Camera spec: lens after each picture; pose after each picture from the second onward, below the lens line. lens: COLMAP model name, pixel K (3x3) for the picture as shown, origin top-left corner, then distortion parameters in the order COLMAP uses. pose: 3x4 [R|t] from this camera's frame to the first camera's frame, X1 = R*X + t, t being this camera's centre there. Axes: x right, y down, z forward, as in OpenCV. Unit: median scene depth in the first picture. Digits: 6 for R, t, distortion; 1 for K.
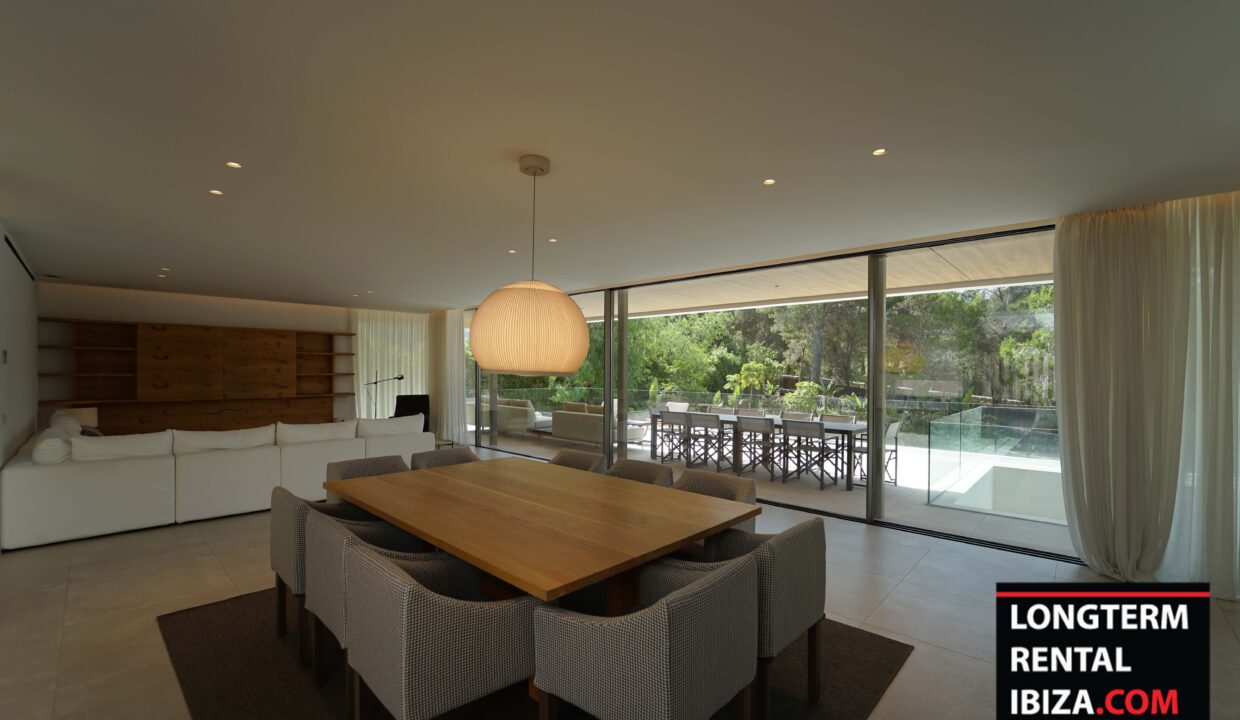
lens RADIAL K [[510.7, 0, 627.0], [0, 510.7, 372.5], [0, 0, 1]] dist [-0.020504, -0.001743]
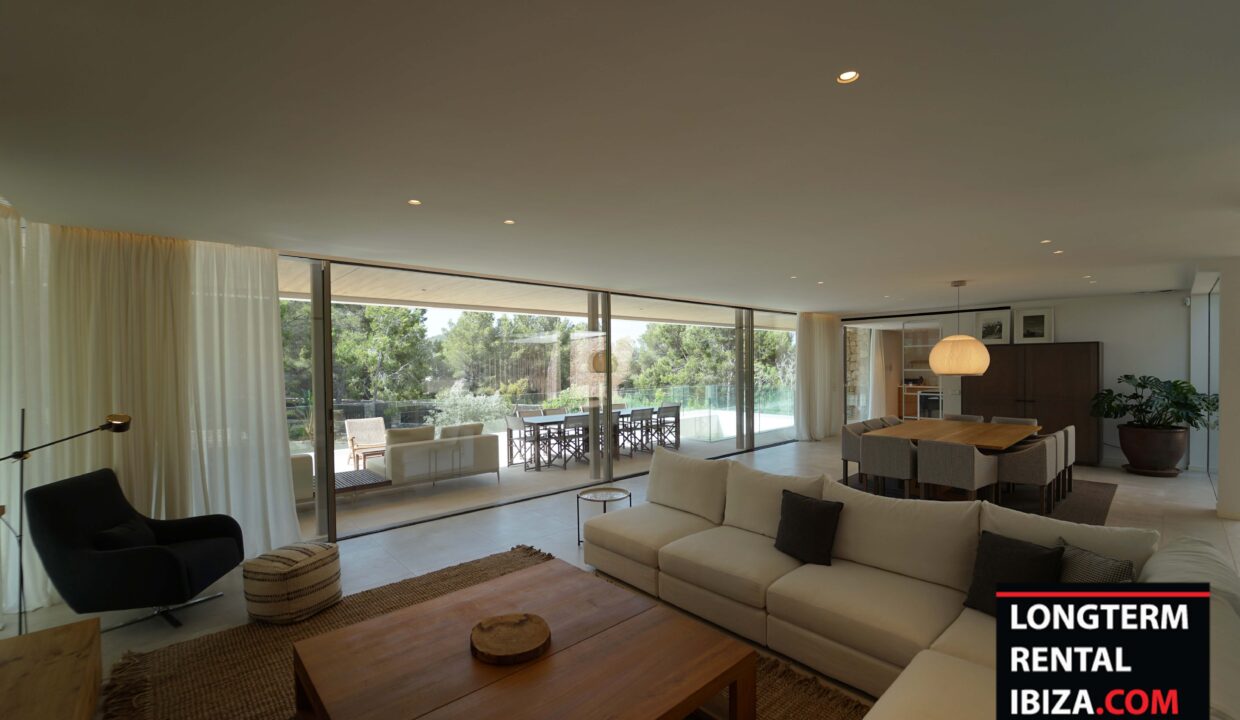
lens RADIAL K [[510.7, 0, 626.2], [0, 510.7, 367.9], [0, 0, 1]] dist [-0.020504, -0.001743]
pose [[0.084629, -0.016613, 0.996274, -0.838800], [0.017608, 0.999730, 0.015175, -0.028326], [-0.996257, 0.016258, 0.084899, 0.751475]]
